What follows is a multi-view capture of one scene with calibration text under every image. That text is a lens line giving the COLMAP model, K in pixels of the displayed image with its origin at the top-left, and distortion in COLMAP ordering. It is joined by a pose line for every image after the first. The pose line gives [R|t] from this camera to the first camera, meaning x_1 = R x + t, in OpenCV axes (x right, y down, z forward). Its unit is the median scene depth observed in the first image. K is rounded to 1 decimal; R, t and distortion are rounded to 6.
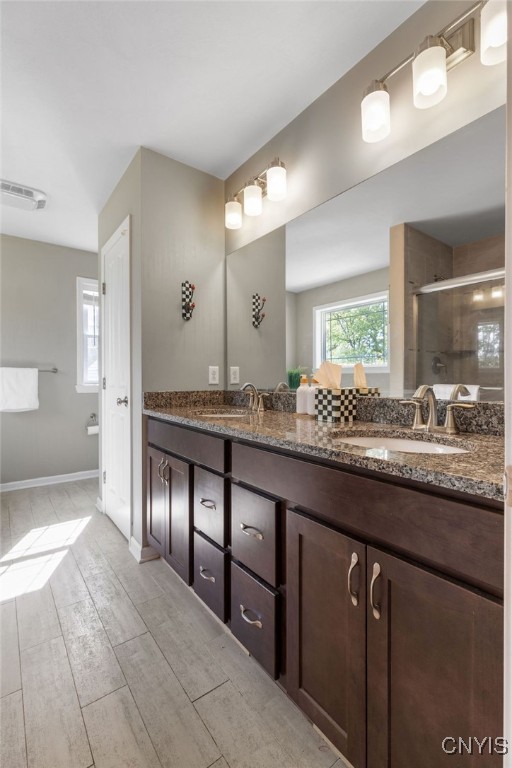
lens RADIAL K [[344.6, 0, 255.1], [0, 344.6, 380.0], [0, 0, 1]] dist [0.005174, -0.001072]
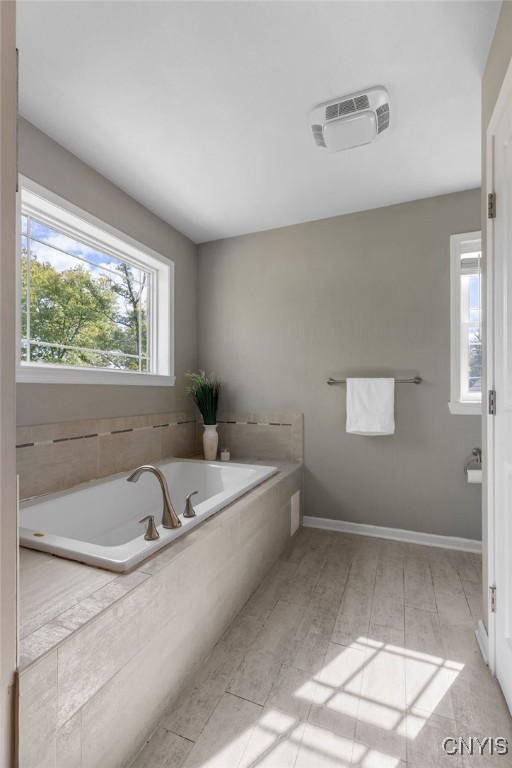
lens RADIAL K [[344.6, 0, 254.4], [0, 344.6, 388.2], [0, 0, 1]] dist [0.005174, -0.001072]
pose [[0.507087, -0.005387, -0.861878, -0.157220], [-0.009171, 0.999890, -0.011646, -0.000757], [0.861846, 0.013810, 0.506982, 0.388058]]
